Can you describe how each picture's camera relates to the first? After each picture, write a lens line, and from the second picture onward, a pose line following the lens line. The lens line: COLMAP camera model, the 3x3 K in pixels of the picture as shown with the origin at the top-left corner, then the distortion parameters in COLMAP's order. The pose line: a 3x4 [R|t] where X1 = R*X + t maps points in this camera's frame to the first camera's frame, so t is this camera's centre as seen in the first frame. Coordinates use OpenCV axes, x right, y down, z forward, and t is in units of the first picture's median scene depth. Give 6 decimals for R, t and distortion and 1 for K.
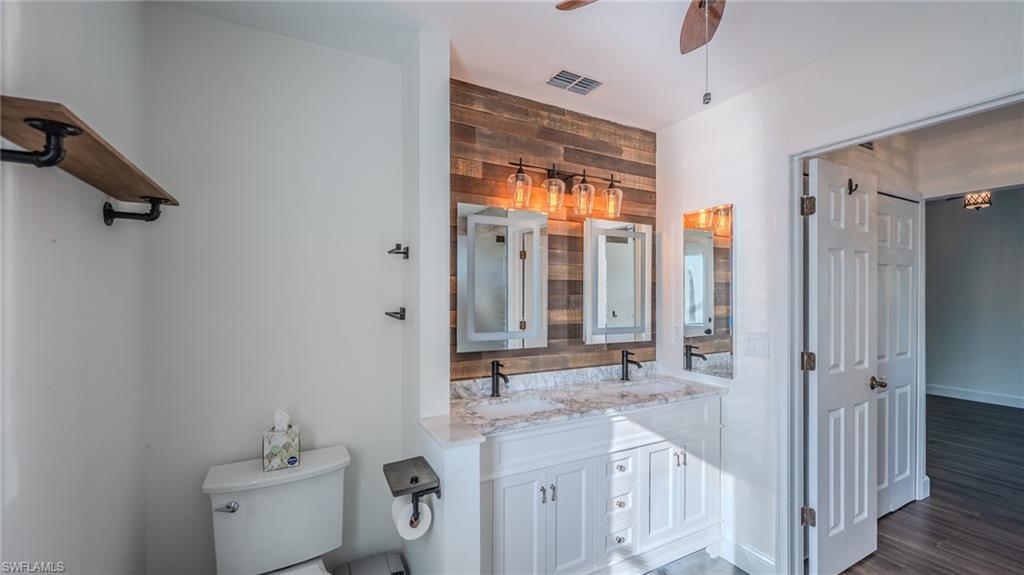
lens RADIAL K [[412.0, 0, 510.6], [0, 412.0, 294.4], [0, 0, 1]] dist [0.000525, 0.000133]
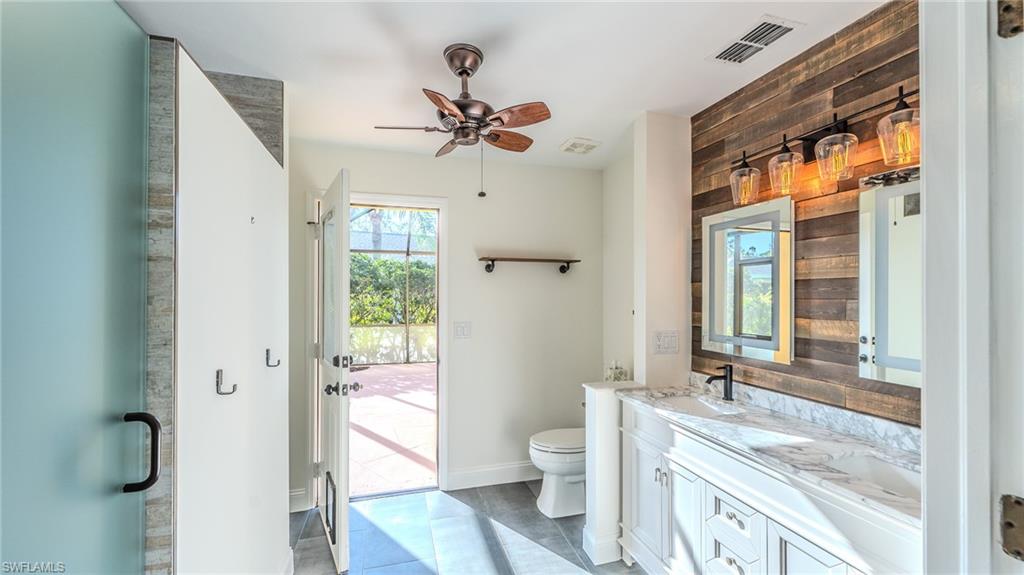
lens RADIAL K [[412.0, 0, 510.6], [0, 412.0, 294.4], [0, 0, 1]] dist [0.000525, 0.000133]
pose [[-0.207643, -0.002188, -0.978202, 0.968700], [0.001968, 0.999995, -0.002654, -0.007410], [0.978203, -0.002476, -0.207638, 0.632121]]
